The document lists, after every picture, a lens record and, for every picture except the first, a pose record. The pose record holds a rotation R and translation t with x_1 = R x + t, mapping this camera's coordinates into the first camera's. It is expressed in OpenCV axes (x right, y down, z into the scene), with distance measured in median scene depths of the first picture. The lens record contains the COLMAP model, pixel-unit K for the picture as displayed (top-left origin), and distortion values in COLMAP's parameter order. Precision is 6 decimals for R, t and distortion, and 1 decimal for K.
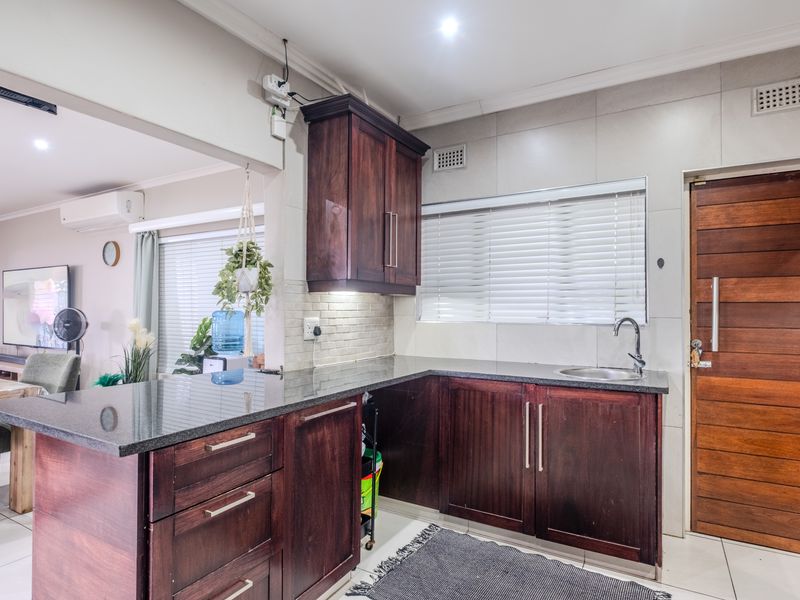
lens RADIAL K [[441.1, 0, 400.0], [0, 441.1, 300.0], [0, 0, 1]] dist [0.000701, -0.000430]
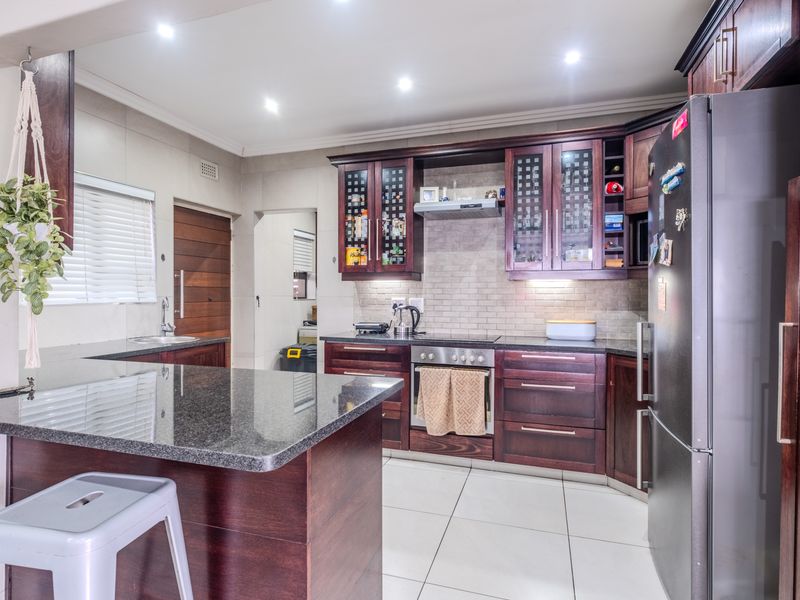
lens RADIAL K [[441.1, 0, 400.0], [0, 441.1, 300.0], [0, 0, 1]] dist [0.000701, -0.000430]
pose [[-0.213601, -0.019553, 0.976725, -0.957419], [-0.023523, 0.999613, 0.014867, 0.011804], [-0.976638, -0.019800, -0.213978, 0.577407]]
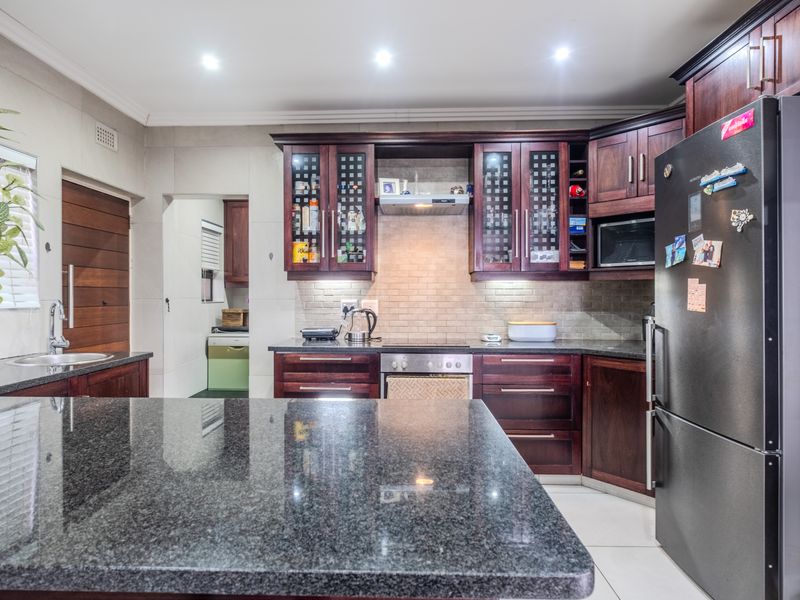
lens RADIAL K [[441.1, 0, 400.0], [0, 441.1, 300.0], [0, 0, 1]] dist [0.000701, -0.000430]
pose [[-0.479406, -0.015170, 0.877462, -0.729711], [-0.020923, 0.999764, 0.005853, 0.016415], [-0.877344, -0.015554, -0.479610, 0.788210]]
